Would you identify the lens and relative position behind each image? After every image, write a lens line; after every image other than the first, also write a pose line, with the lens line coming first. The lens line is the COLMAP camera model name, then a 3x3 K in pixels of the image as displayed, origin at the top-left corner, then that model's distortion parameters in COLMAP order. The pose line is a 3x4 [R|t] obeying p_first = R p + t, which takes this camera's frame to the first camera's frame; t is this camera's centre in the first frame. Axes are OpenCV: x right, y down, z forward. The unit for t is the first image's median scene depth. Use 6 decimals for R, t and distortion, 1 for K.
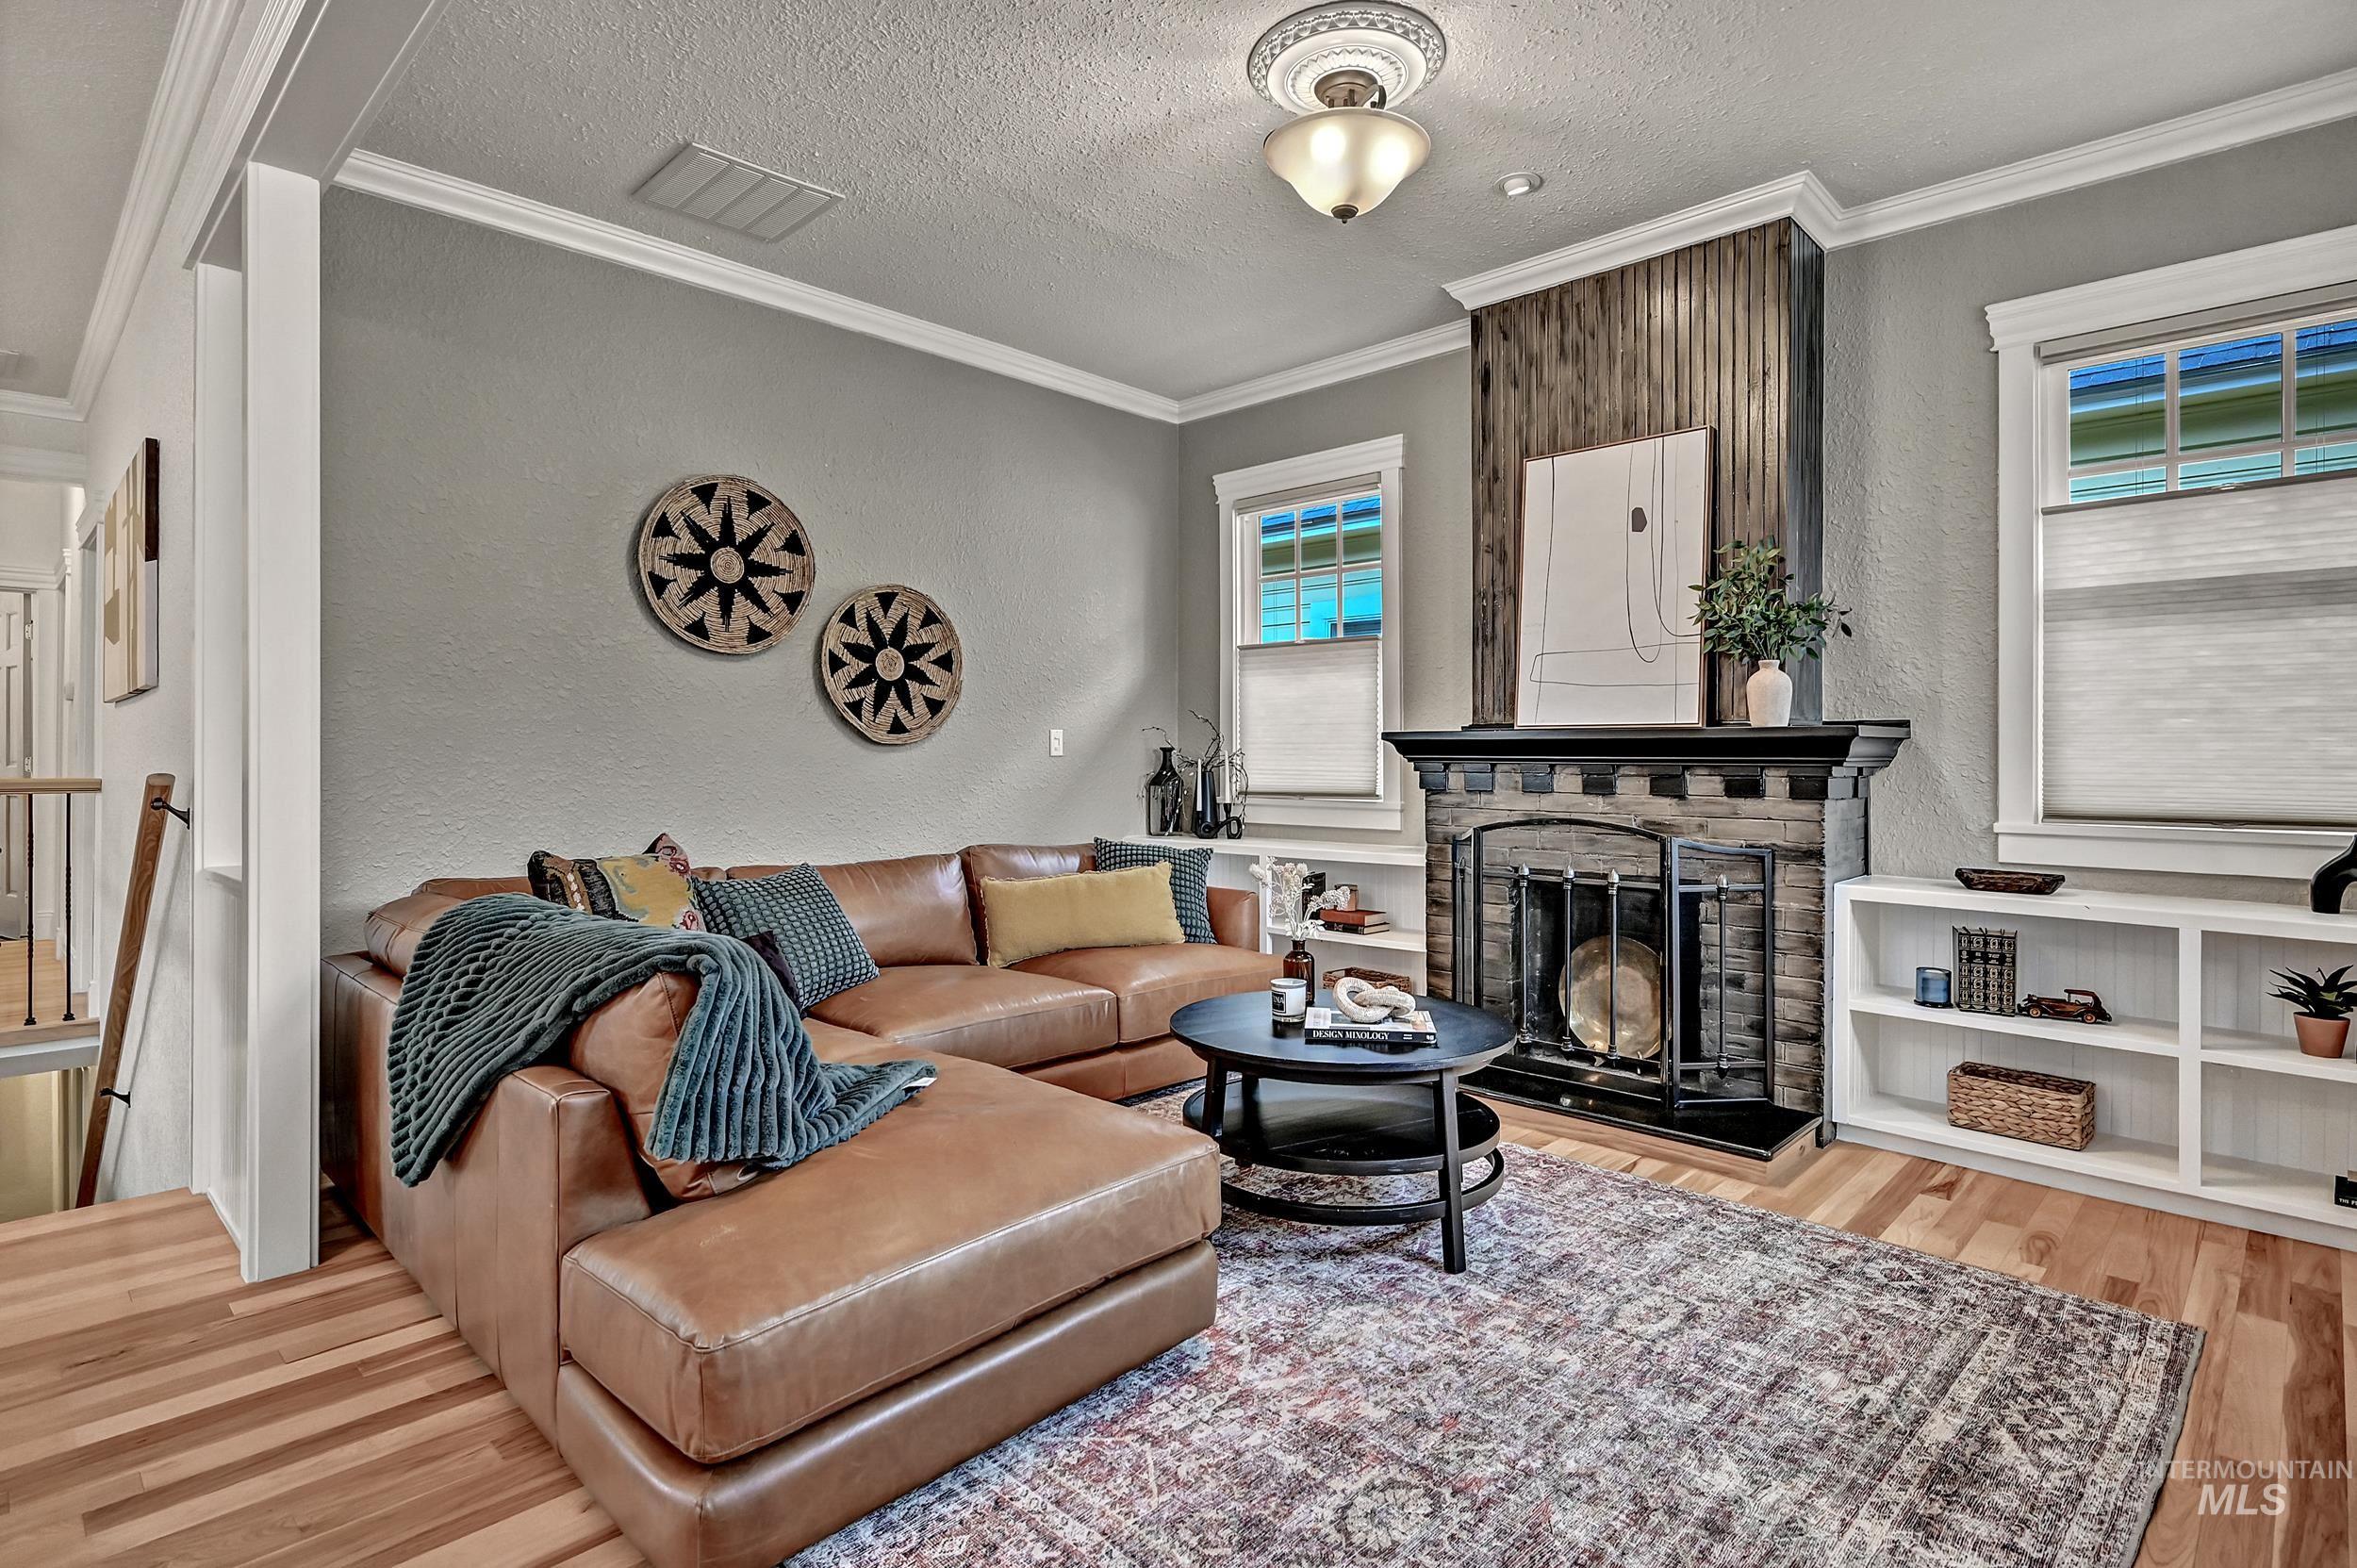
lens RADIAL K [[1190.6, 0, 1169.9], [0, 1190.6, 753.8], [0, 0, 1]] dist [0.001968, 0.000287]
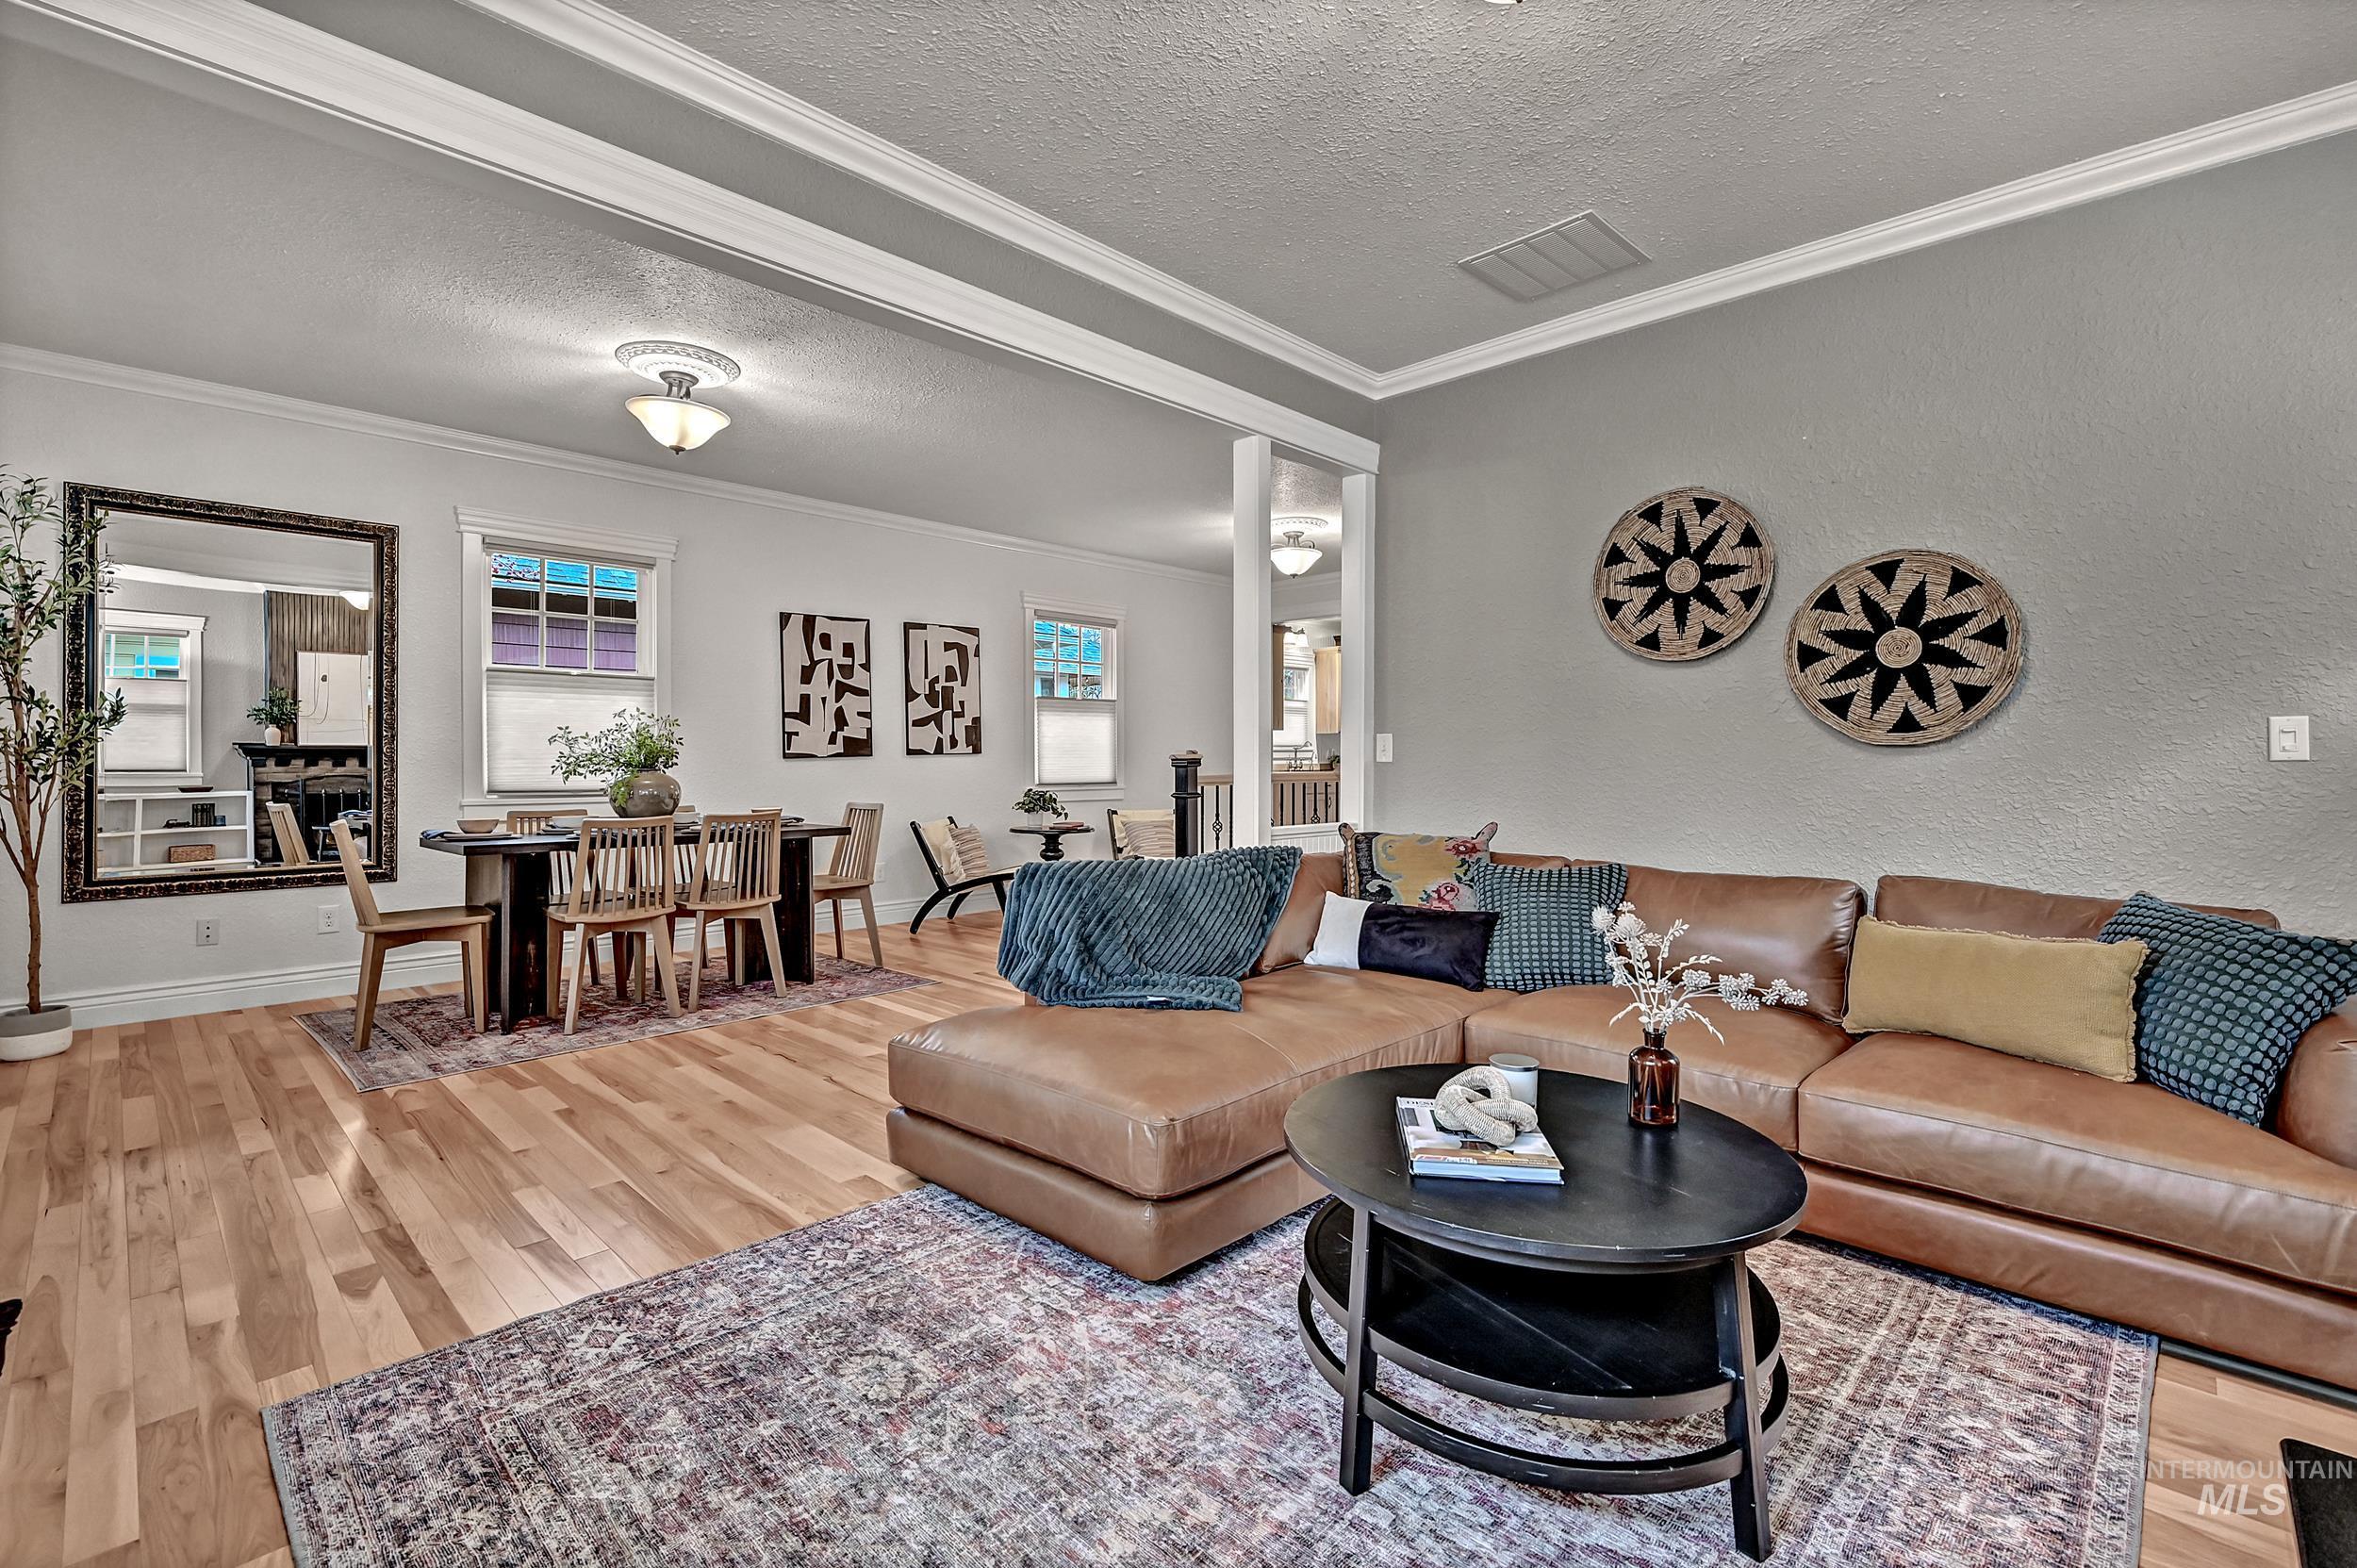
lens RADIAL K [[1026.7, 0, 1184.1], [0, 1026.7, 778.7], [0, 0, 1]] dist [-0.001213, -0.000201]
pose [[0.013333, 0.020820, -0.999694, 0.743305], [-0.000136, 0.999783, 0.020821, 0.000677], [0.999911, -0.000141, 0.013333, 0.788999]]
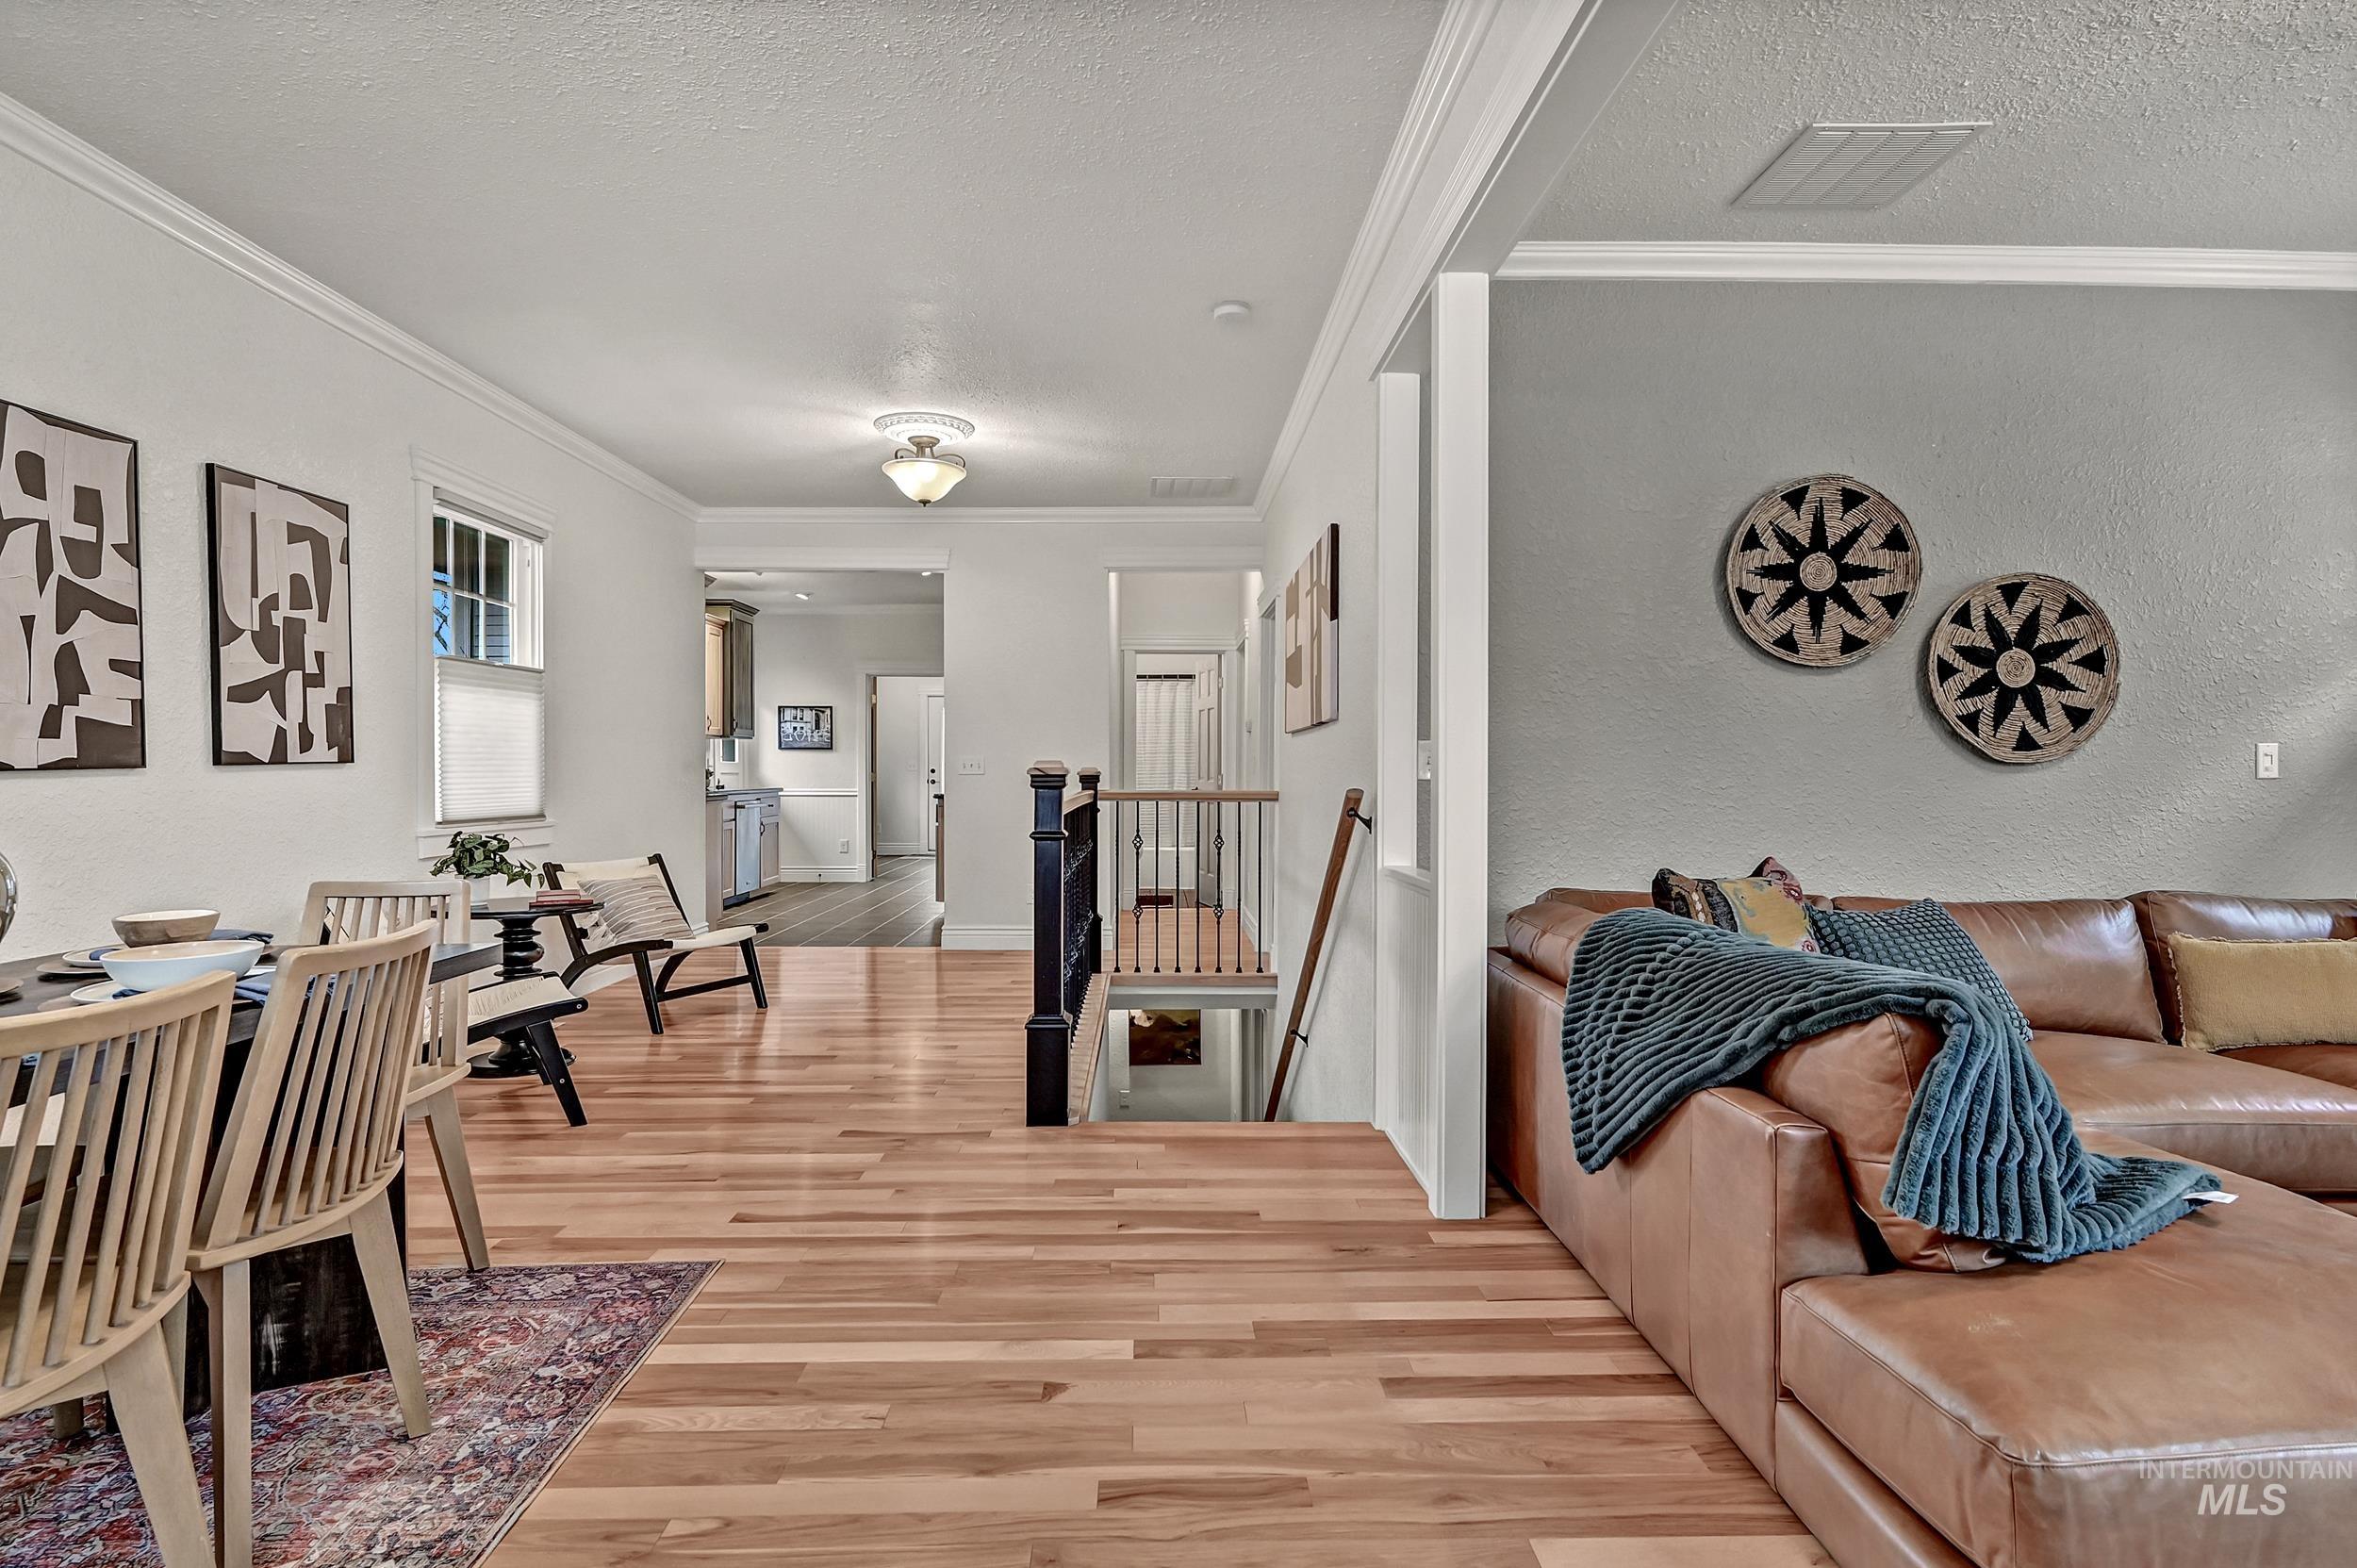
lens RADIAL K [[1187.5, 0, 1175.5], [0, 1187.5, 777.7], [0, 0, 1]] dist [0.001043, 0.000565]
pose [[0.715131, 0.005344, -0.698970, -0.114764], [-0.002656, 0.999984, 0.004927, -0.000513], [0.698985, -0.001667, 0.715134, -0.025248]]
